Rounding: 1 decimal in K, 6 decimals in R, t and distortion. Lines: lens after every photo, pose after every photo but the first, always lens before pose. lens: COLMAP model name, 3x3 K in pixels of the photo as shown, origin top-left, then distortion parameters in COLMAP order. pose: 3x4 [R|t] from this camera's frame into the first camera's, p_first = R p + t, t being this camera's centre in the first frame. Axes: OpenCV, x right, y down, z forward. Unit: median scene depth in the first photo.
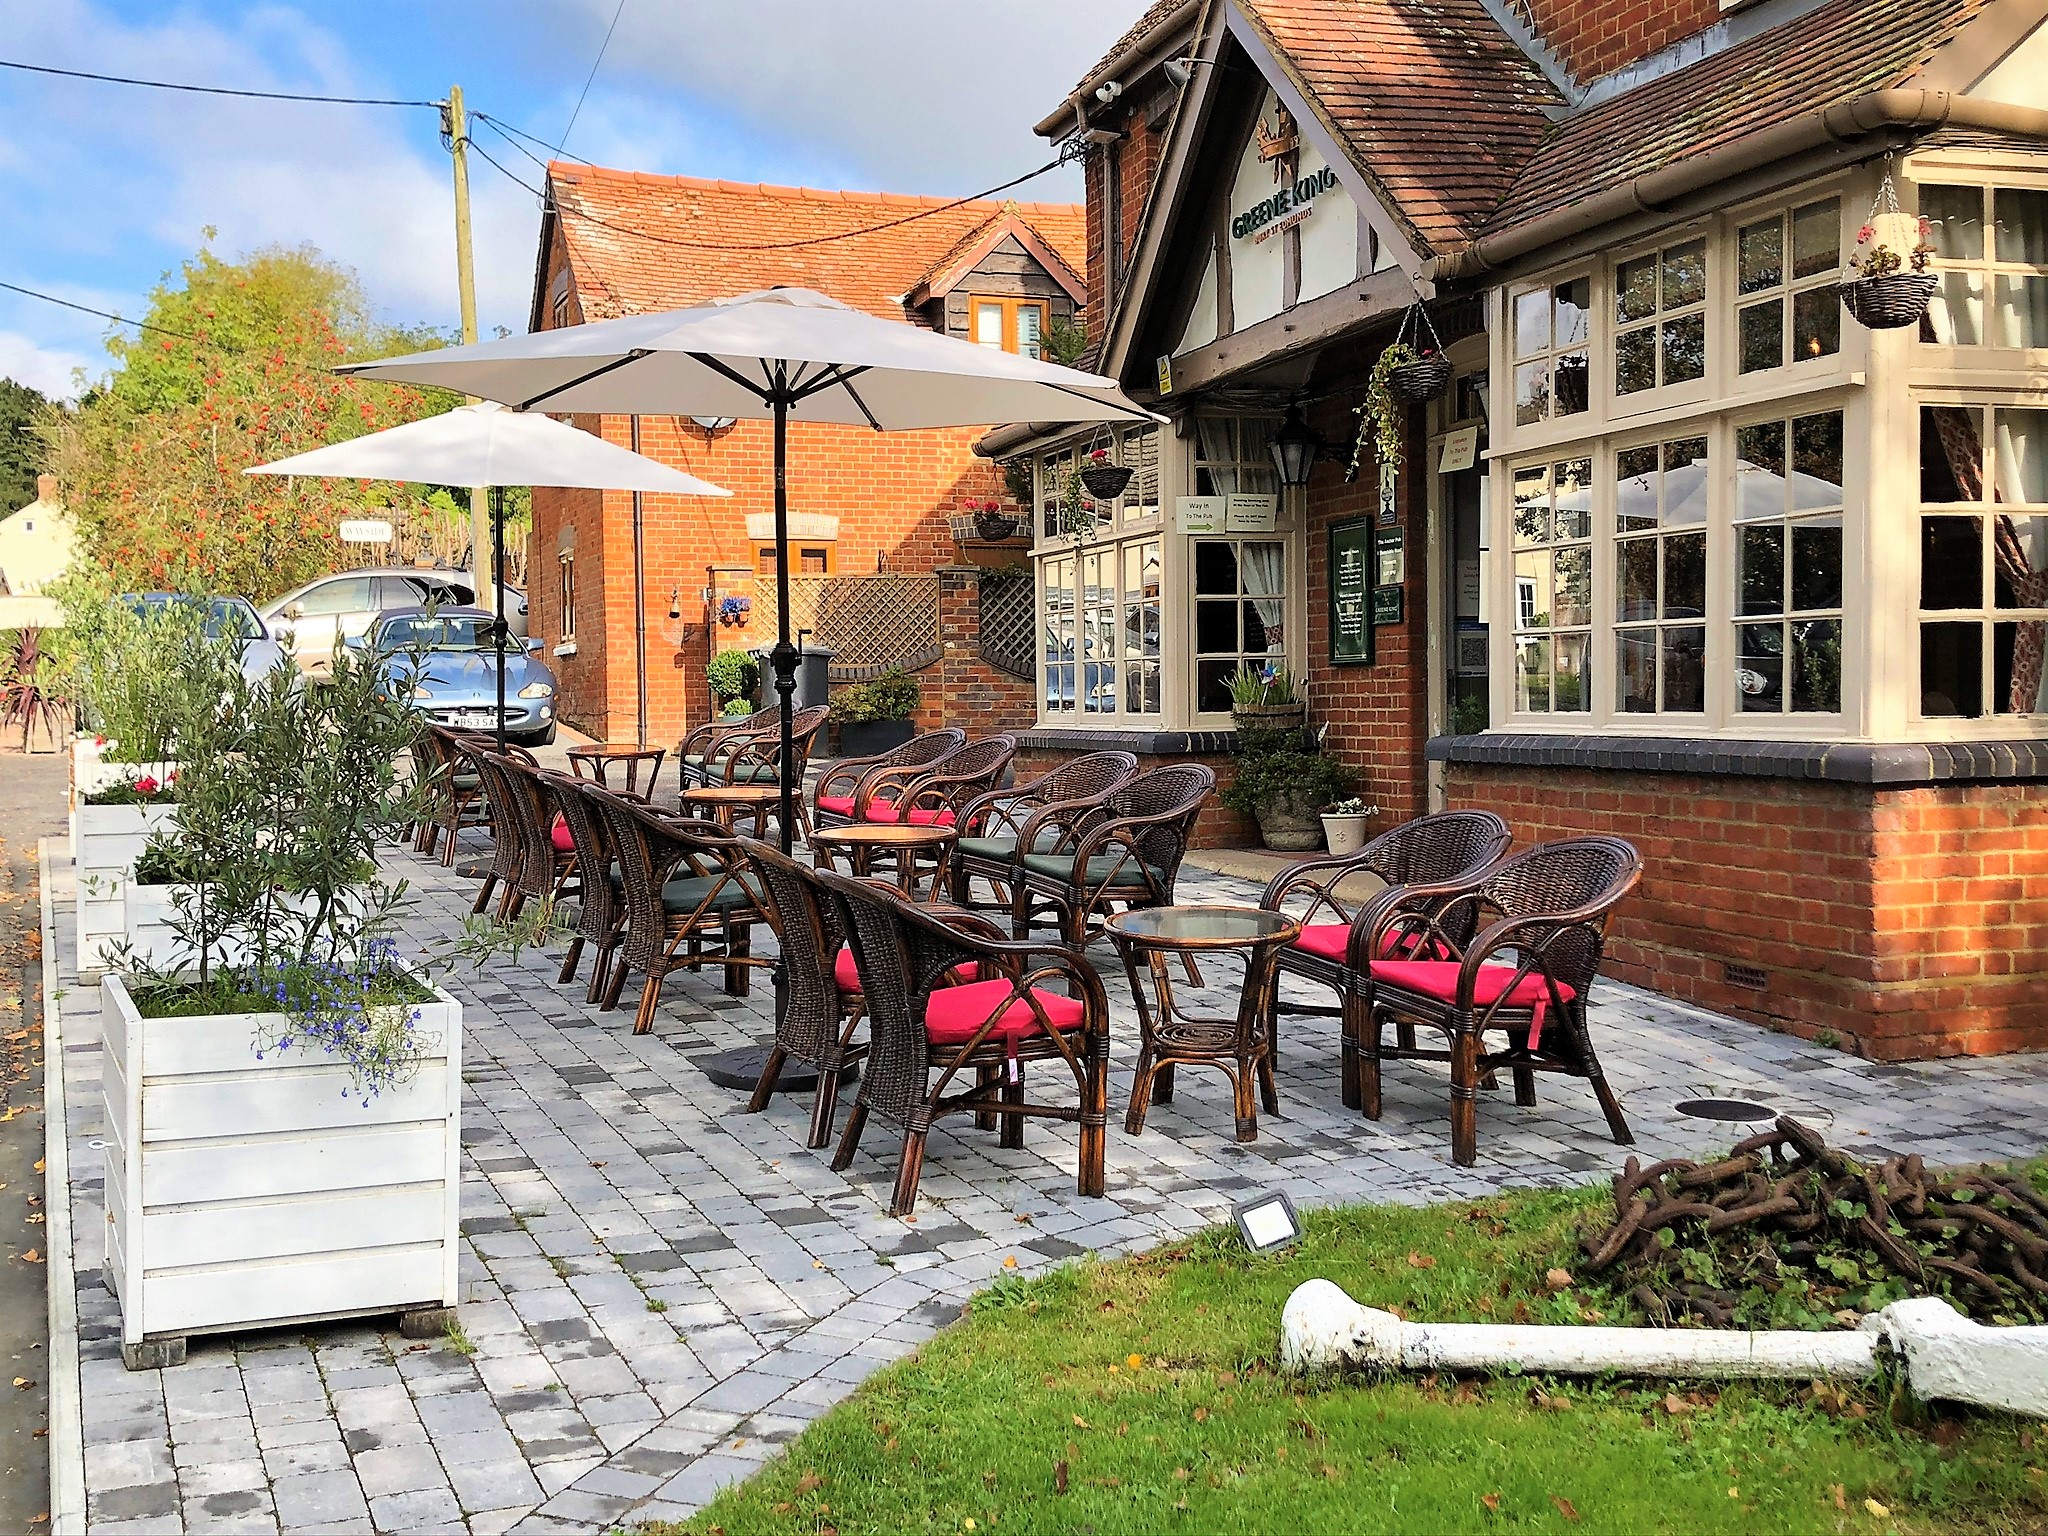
lens RADIAL K [[2136.1, 0, 1024.0], [0, 2136.1, 768.0], [0, 0, 1]] dist [0.246943, -0.774329]
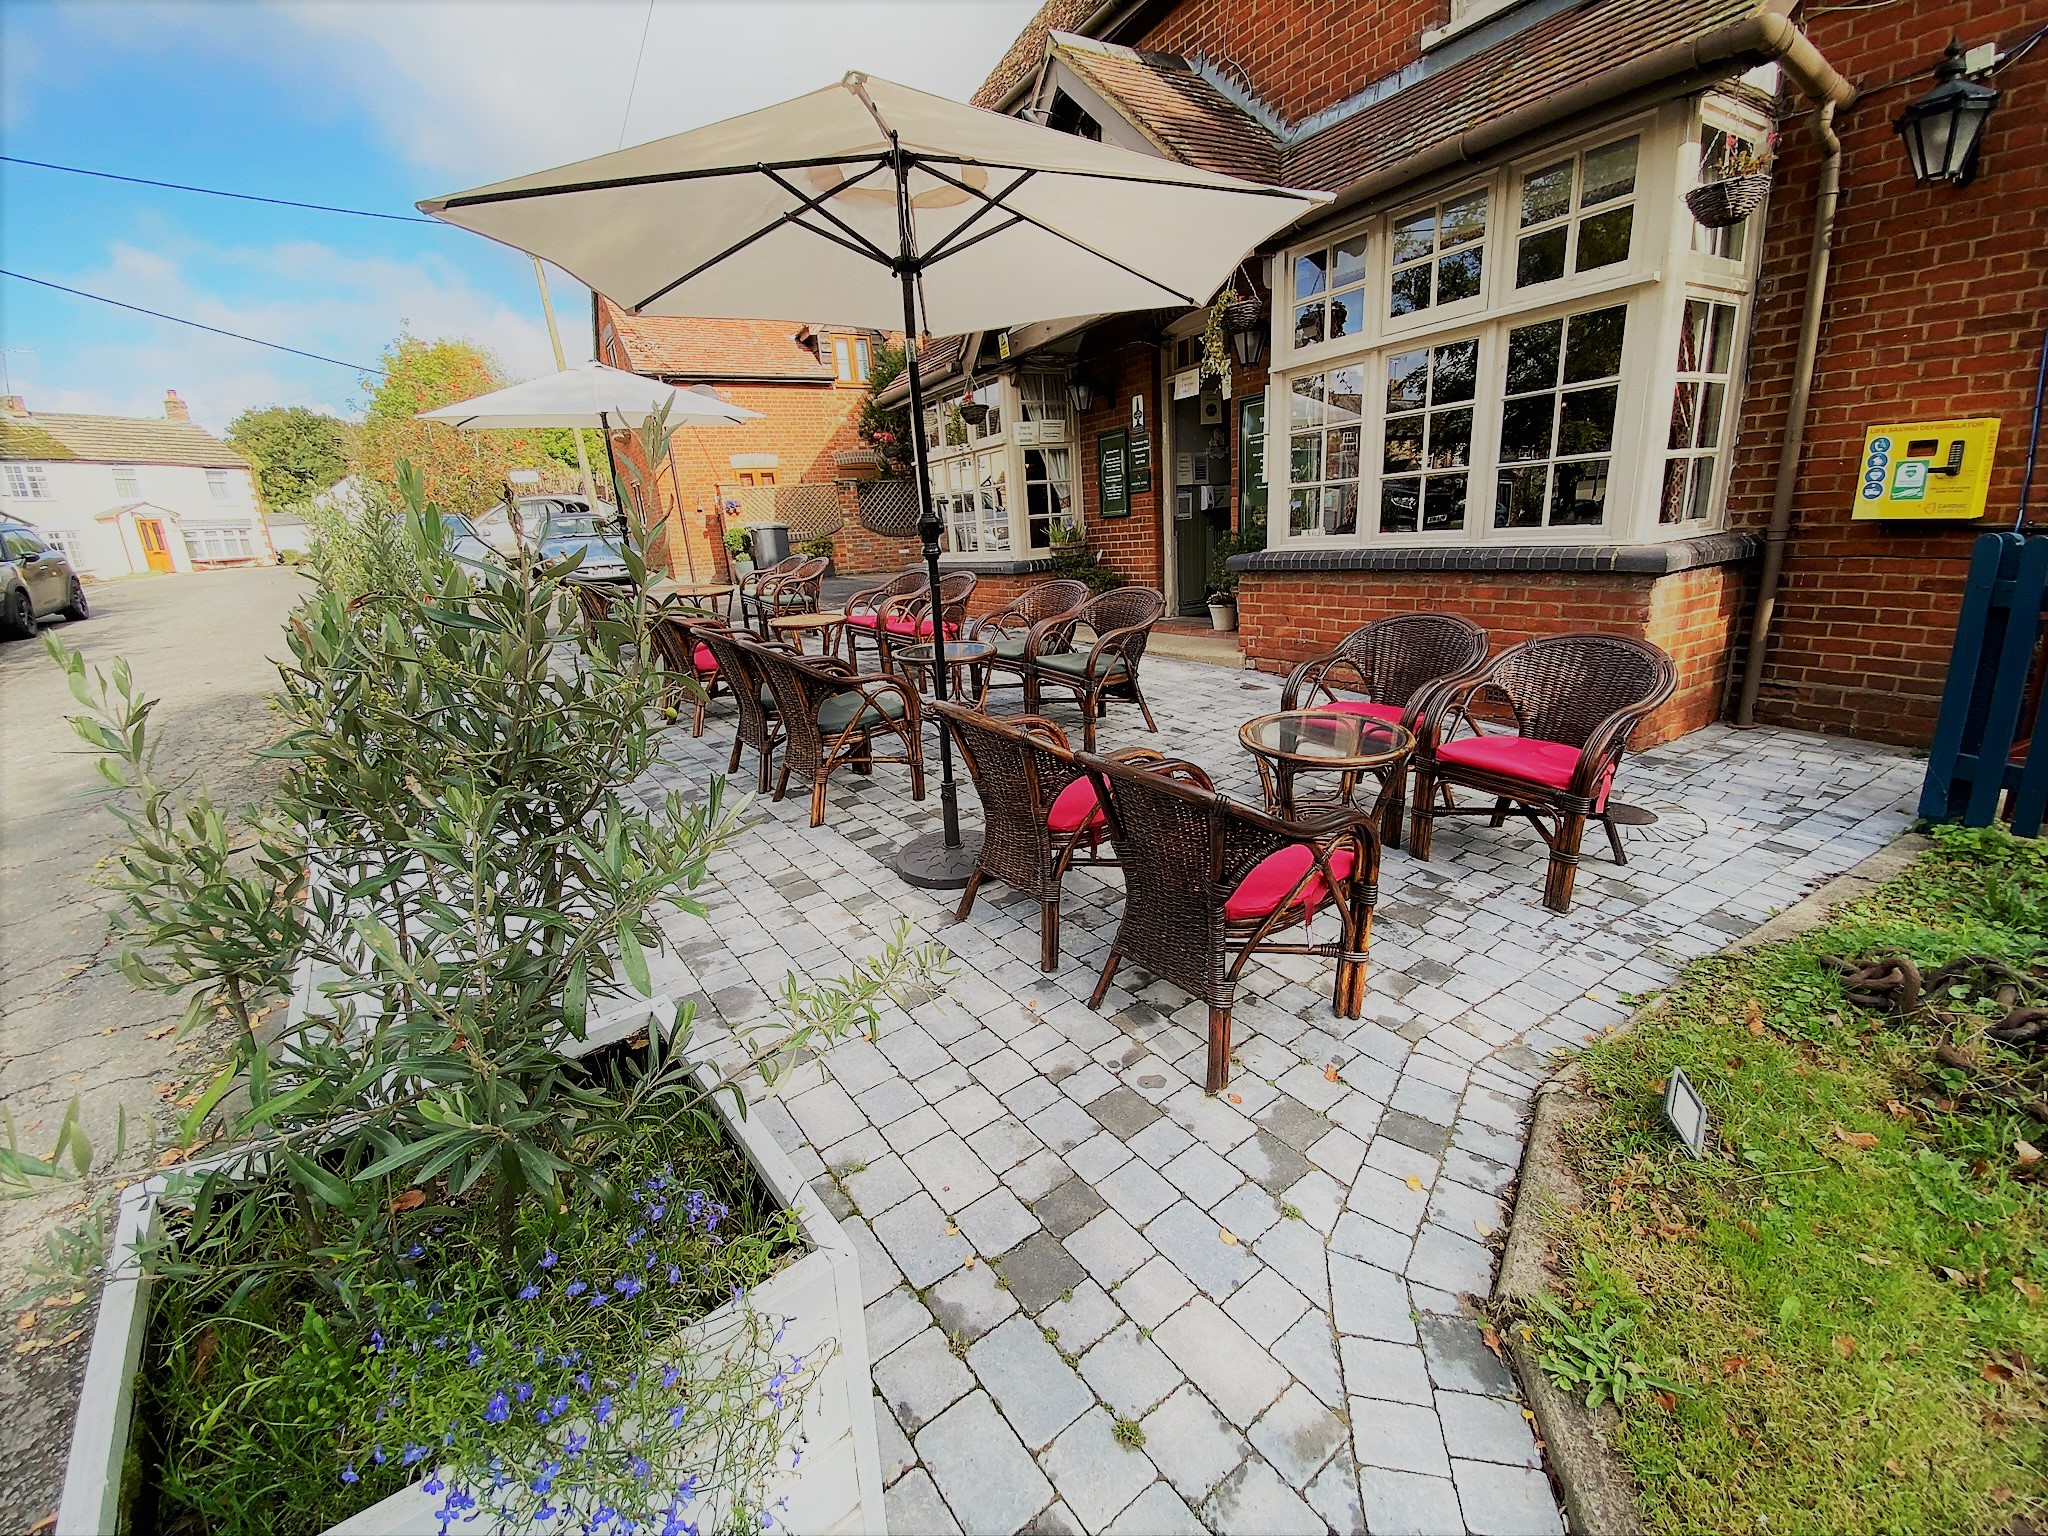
lens RADIAL K [[832.8, 0, 1024.0], [0, 832.8, 768.0], [0, 0, 1]] dist [0.049768, -0.041460]
pose [[0.975444, -0.110806, 0.190347, -0.109983], [0.063459, 0.968976, 0.238869, -0.020227], [-0.210910, -0.220924, 0.952213, 0.368356]]
